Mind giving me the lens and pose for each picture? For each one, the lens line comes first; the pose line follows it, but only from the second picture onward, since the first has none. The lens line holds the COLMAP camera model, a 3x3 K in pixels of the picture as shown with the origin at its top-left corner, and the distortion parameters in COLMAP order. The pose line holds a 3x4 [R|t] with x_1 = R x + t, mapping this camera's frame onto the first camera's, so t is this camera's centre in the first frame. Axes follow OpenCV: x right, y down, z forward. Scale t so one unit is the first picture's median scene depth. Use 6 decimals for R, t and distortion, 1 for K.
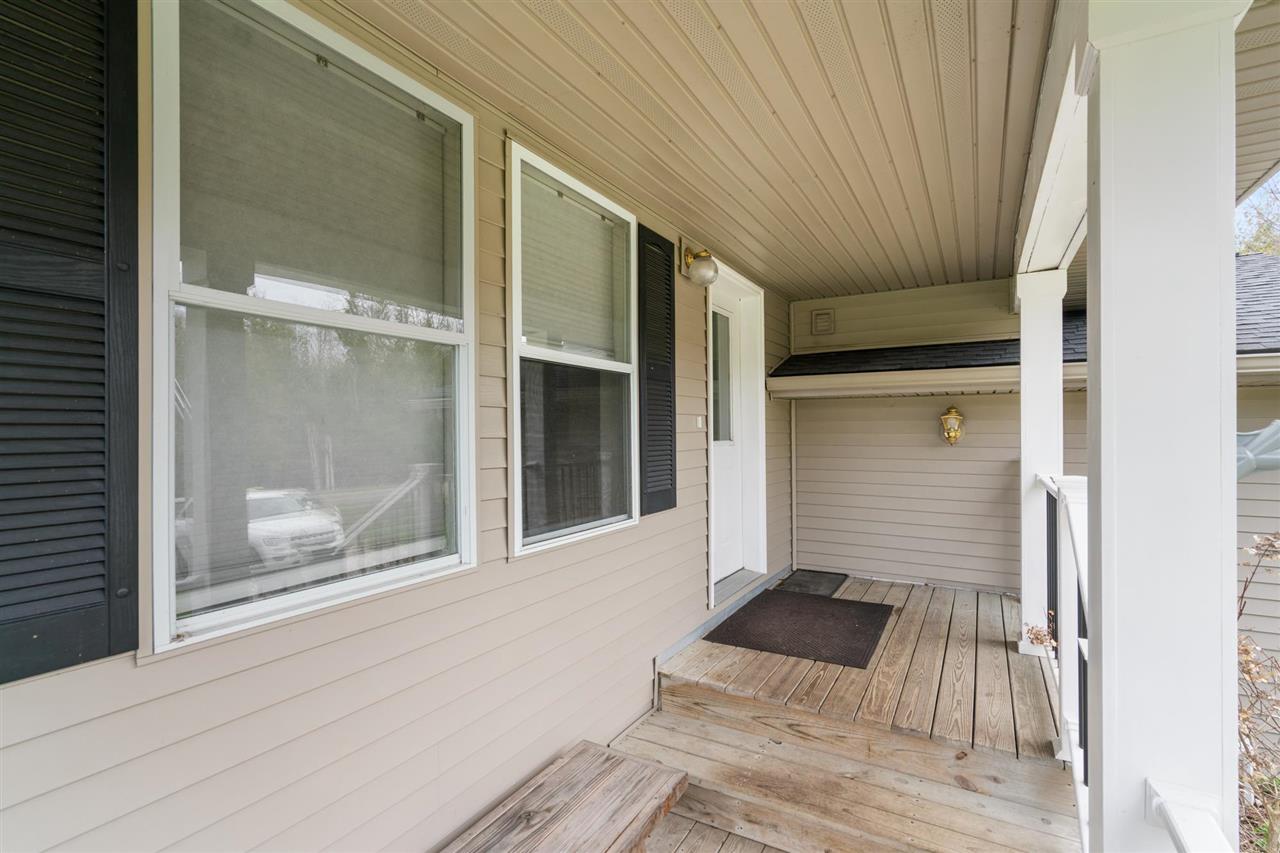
lens RADIAL K [[580.0, 0, 644.5], [0, 580.0, 425.8], [0, 0, 1]] dist [-0.010201, 0.002095]
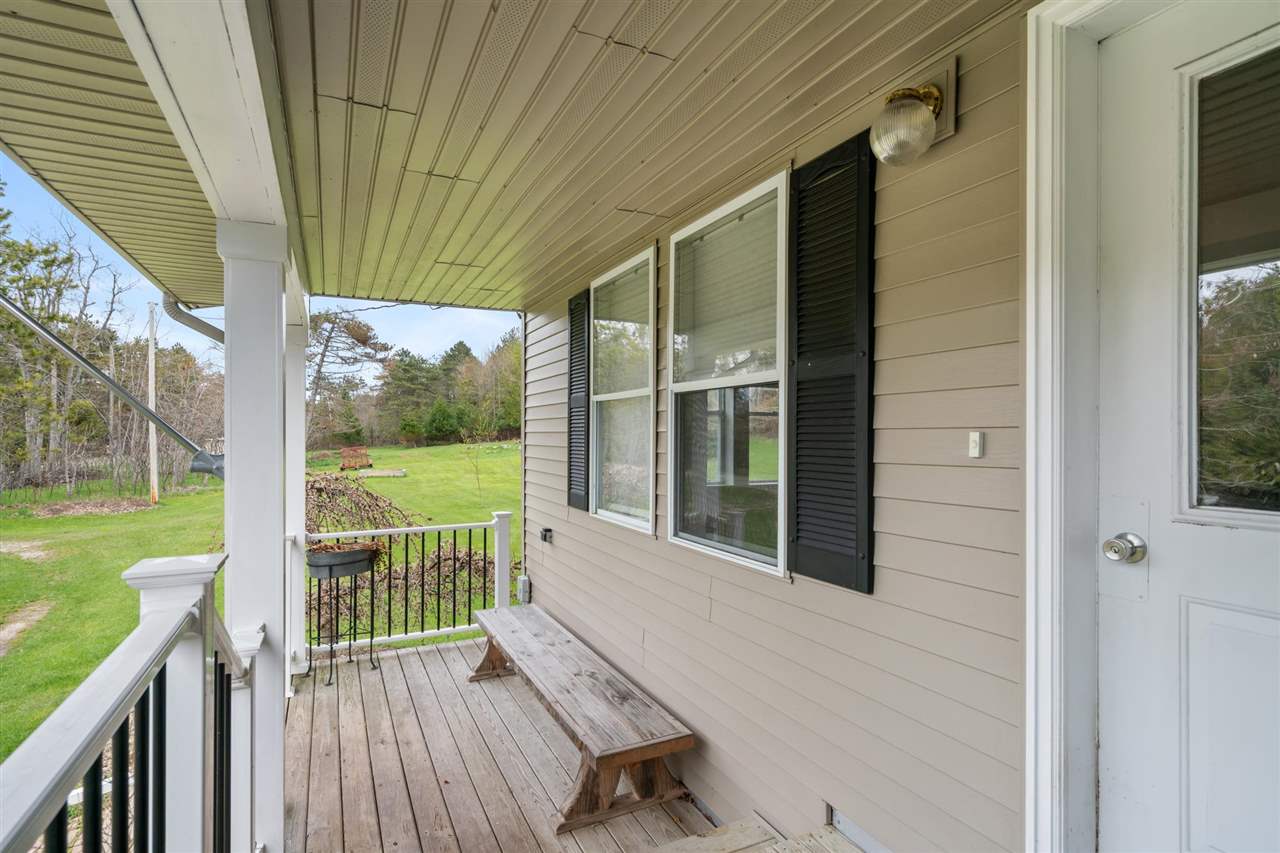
lens RADIAL K [[651.6, 0, 644.6], [0, 651.6, 434.6], [0, 0, 1]] dist [0.001378, 0.000817]
pose [[-0.562309, -0.002019, -0.826925, 1.063237], [0.002433, 0.999989, -0.004095, -0.018423], [0.826924, -0.004314, -0.562298, 1.787520]]
